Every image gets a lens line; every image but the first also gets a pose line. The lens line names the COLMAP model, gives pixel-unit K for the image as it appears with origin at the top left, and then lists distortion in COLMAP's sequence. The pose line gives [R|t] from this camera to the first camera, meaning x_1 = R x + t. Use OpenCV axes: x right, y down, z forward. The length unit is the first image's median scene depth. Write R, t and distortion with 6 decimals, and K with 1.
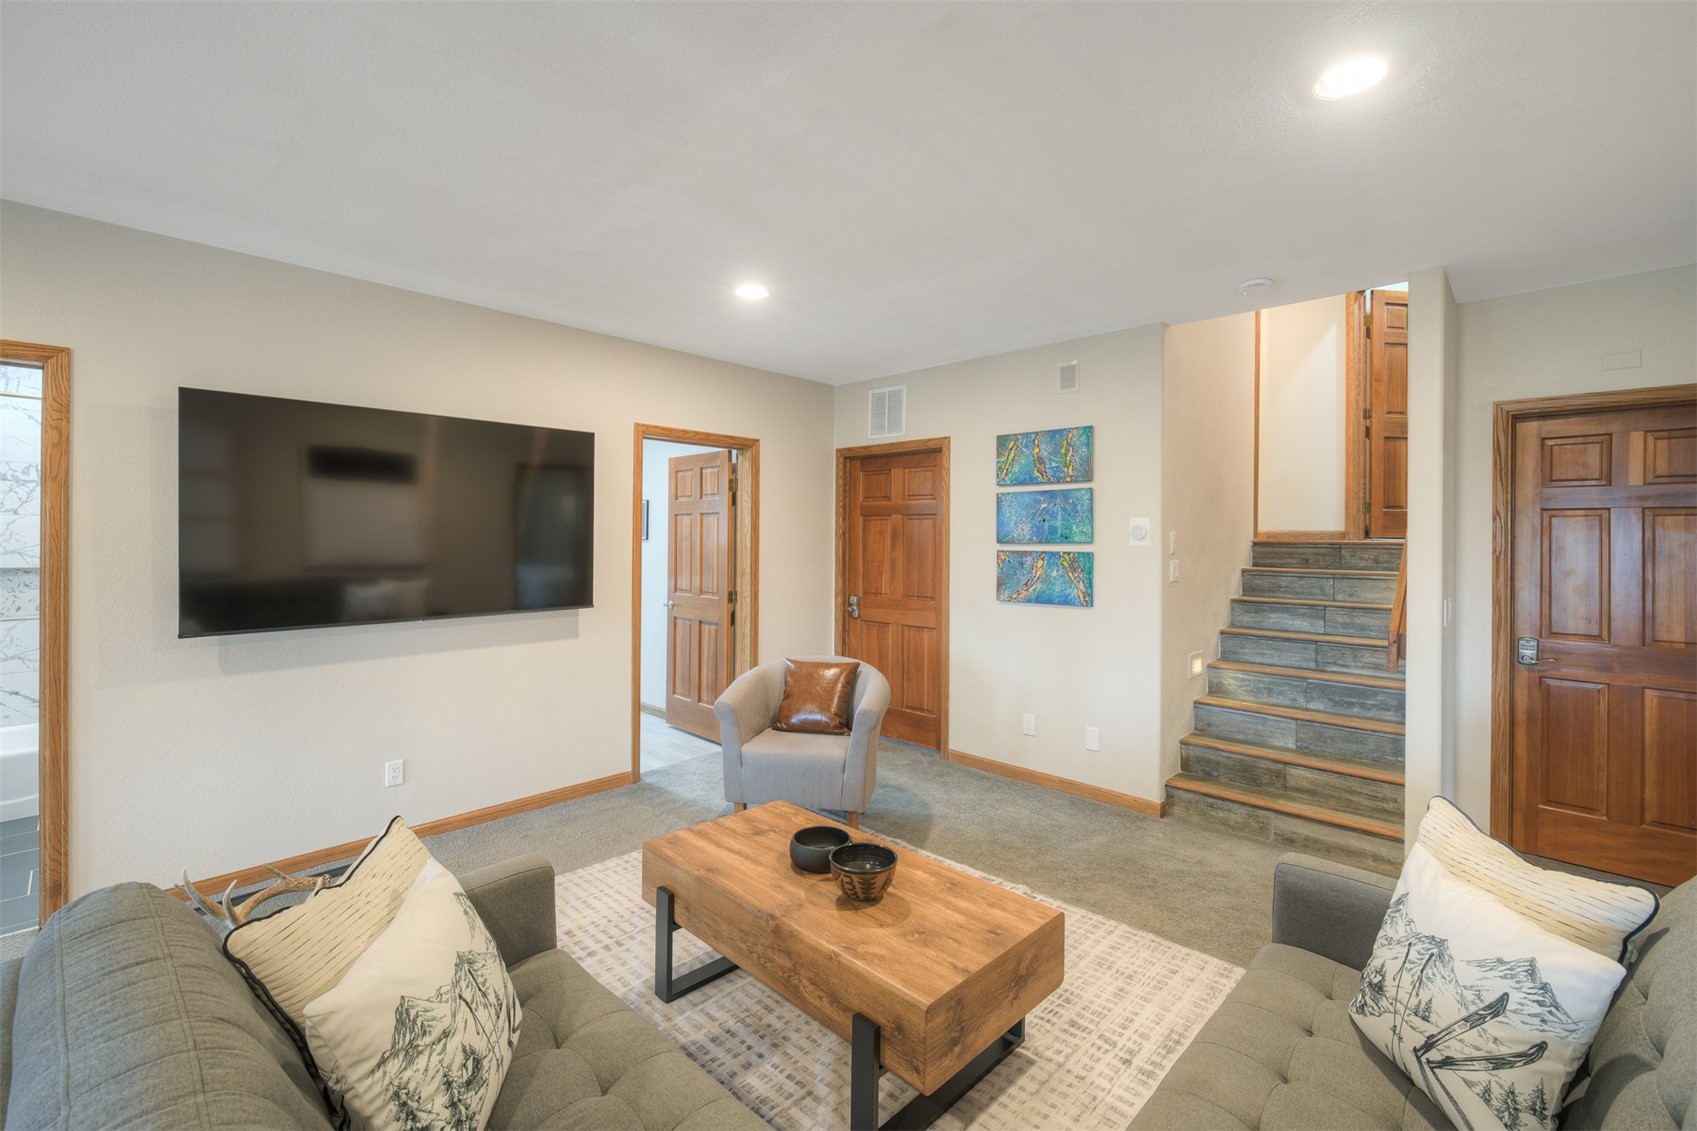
lens RADIAL K [[726.8, 0, 849.2], [0, 726.8, 536.6], [0, 0, 1]] dist [-0.000721, -0.000192]
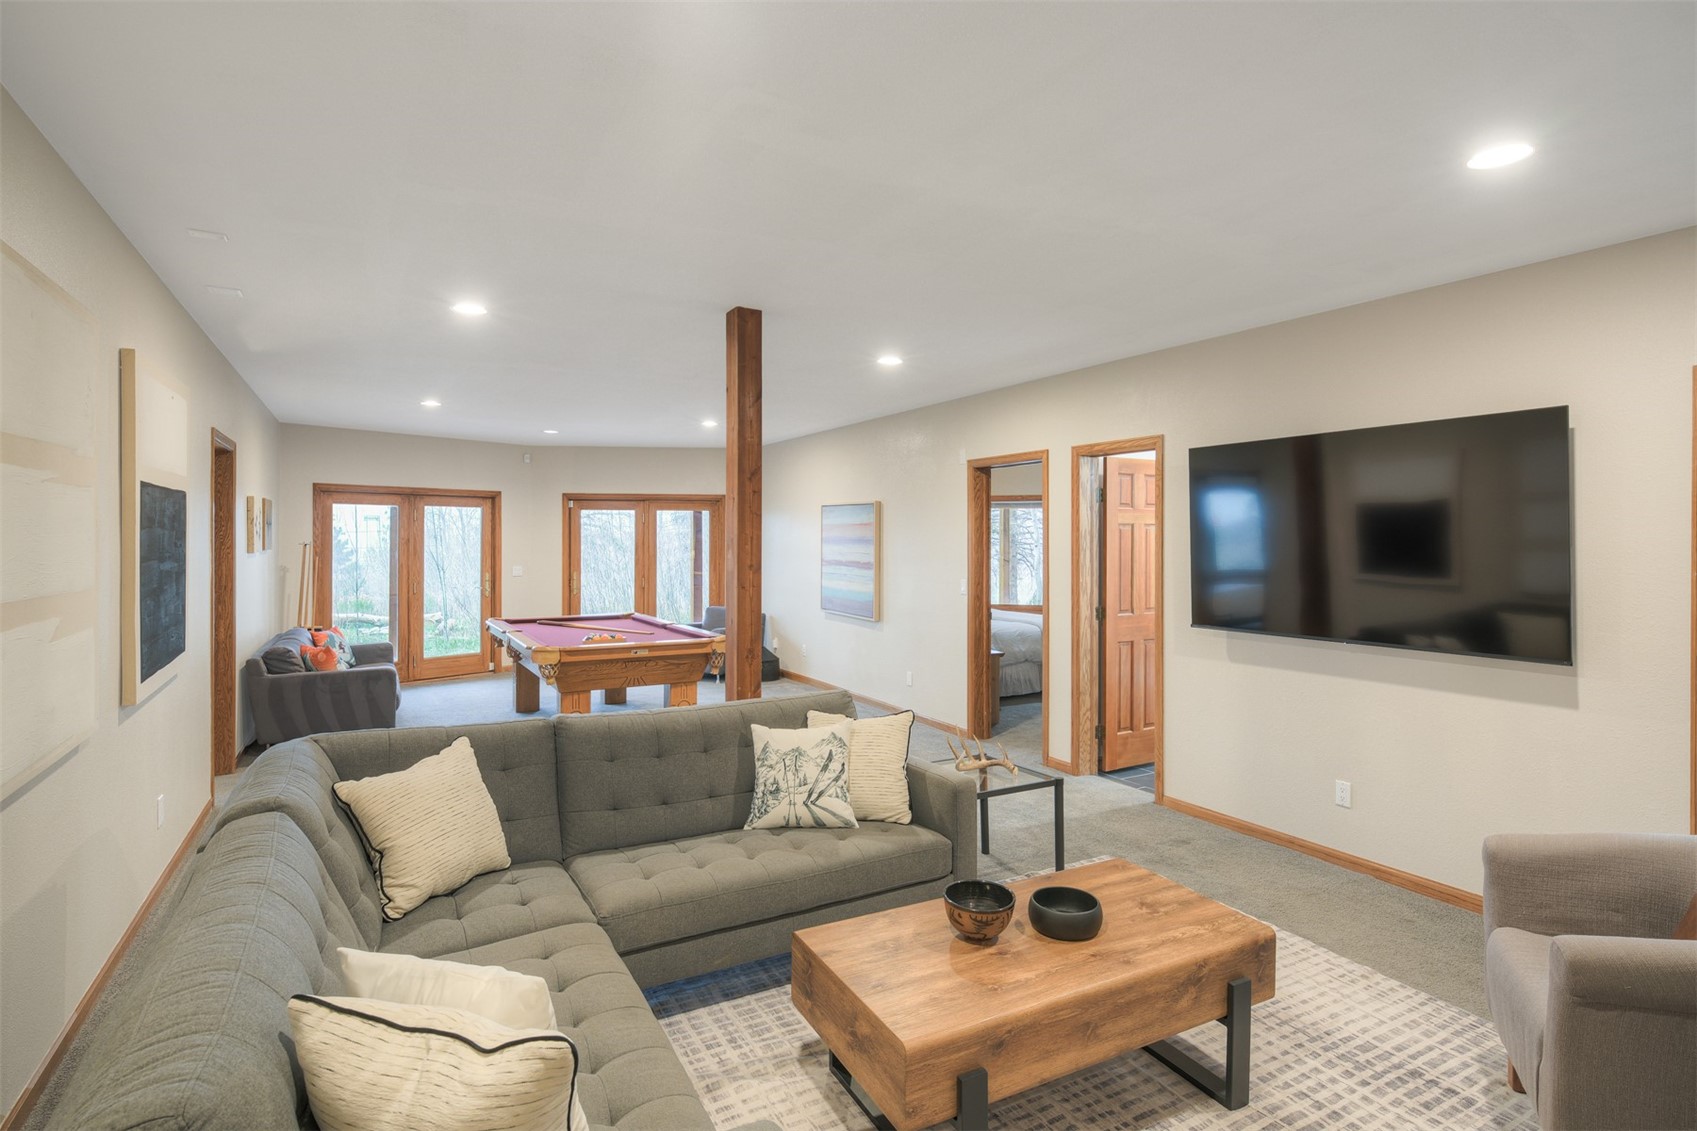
lens RADIAL K [[895.0, 0, 848.5], [0, 895.0, 565.5], [0, 0, 1]] dist [-0.048747, -0.000048]
pose [[-0.328920, 0.009905, -0.944306, 1.472282], [-0.003449, 0.999926, 0.011690, 0.009069], [0.944352, 0.007102, -0.328861, 1.562664]]
